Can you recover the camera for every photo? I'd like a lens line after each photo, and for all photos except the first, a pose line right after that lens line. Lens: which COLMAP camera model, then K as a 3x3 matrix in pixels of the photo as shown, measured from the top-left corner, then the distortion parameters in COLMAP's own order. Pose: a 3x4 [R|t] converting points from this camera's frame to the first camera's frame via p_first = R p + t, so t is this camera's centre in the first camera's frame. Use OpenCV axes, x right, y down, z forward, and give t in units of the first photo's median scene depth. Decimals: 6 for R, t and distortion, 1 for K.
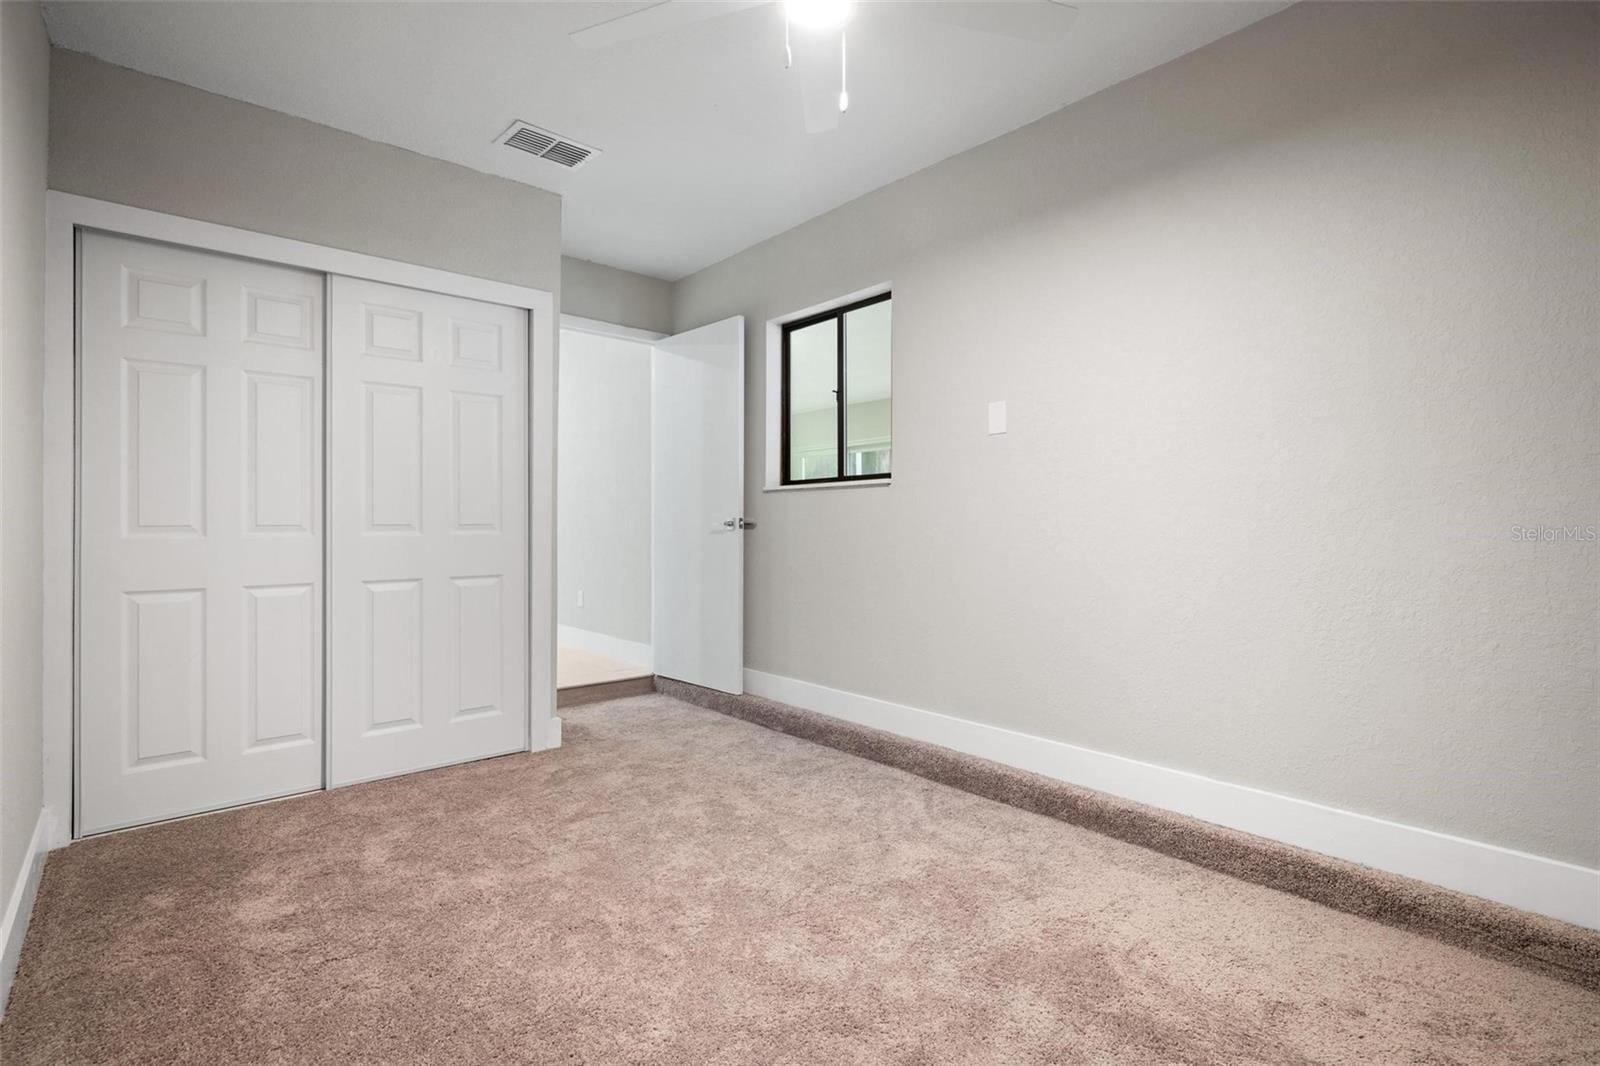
lens RADIAL K [[748.9, 0, 800.0], [0, 748.9, 533.0], [0, 0, 1]] dist [0.001332, -0.000193]
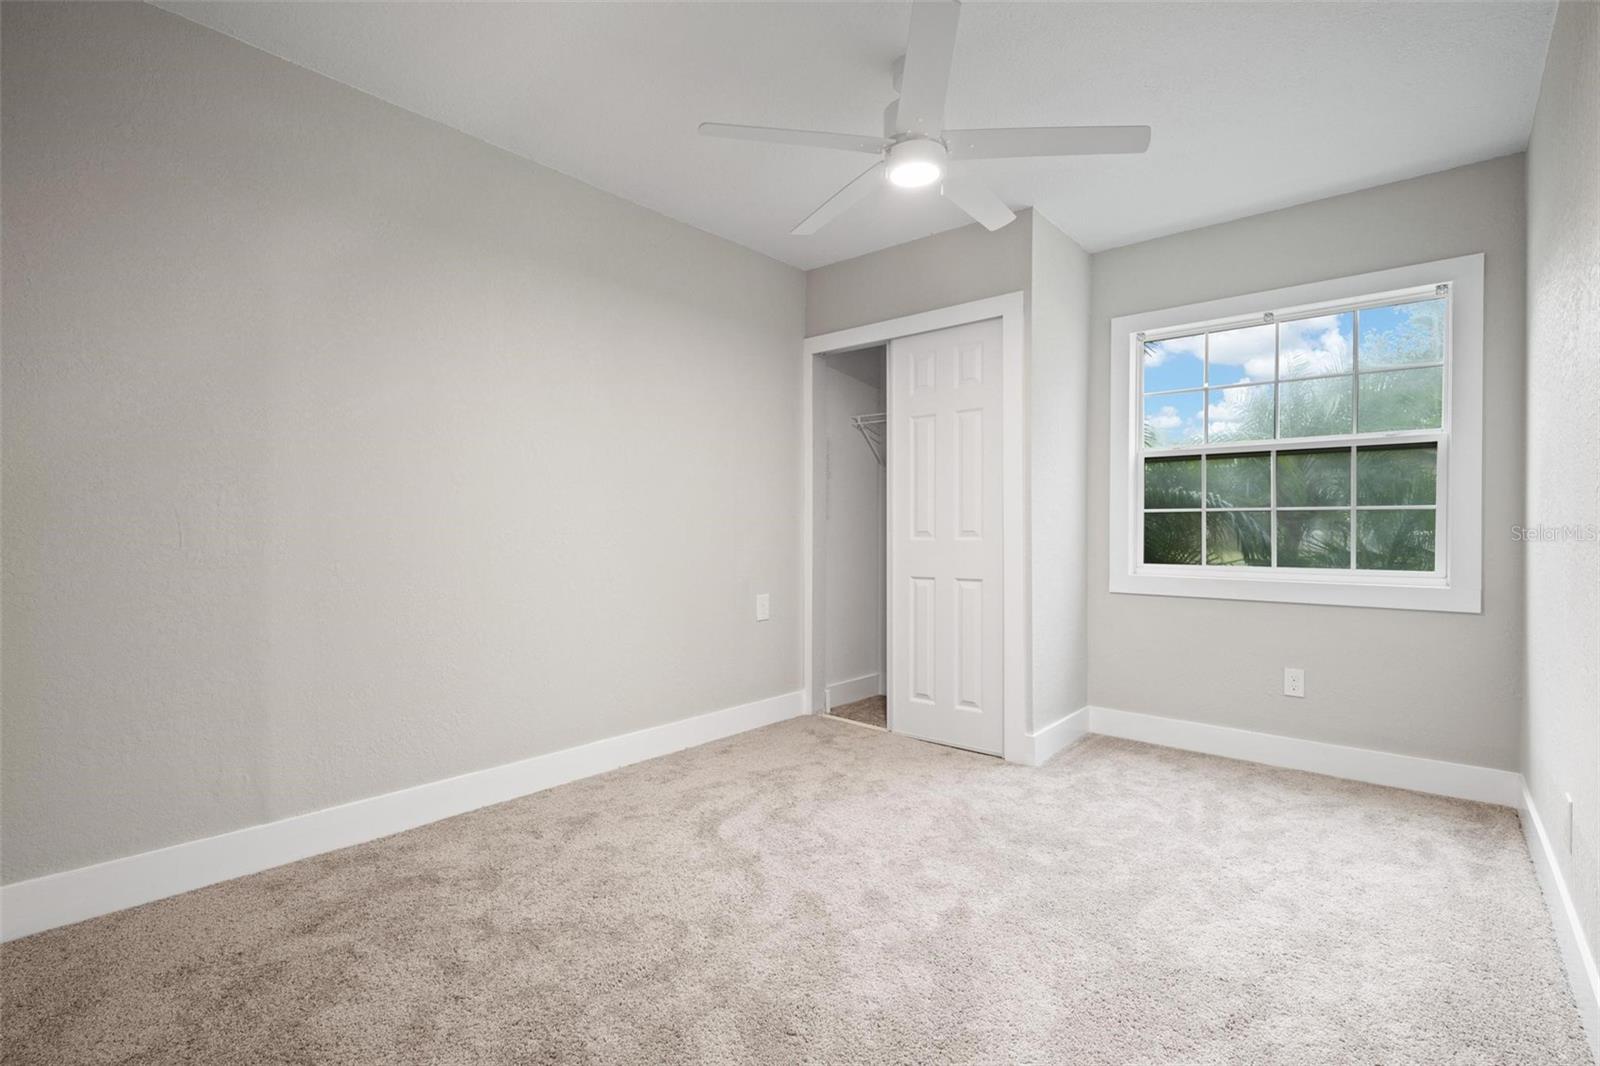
lens RADIAL K [[748.9, 0, 800.0], [0, 748.9, 533.0], [0, 0, 1]] dist [0.001332, -0.000193]
pose [[0.145807, -0.002674, -0.989309, 0.500992], [0.001884, 0.999995, -0.002425, -0.004491], [0.989311, -0.001510, 0.145812, 0.574412]]
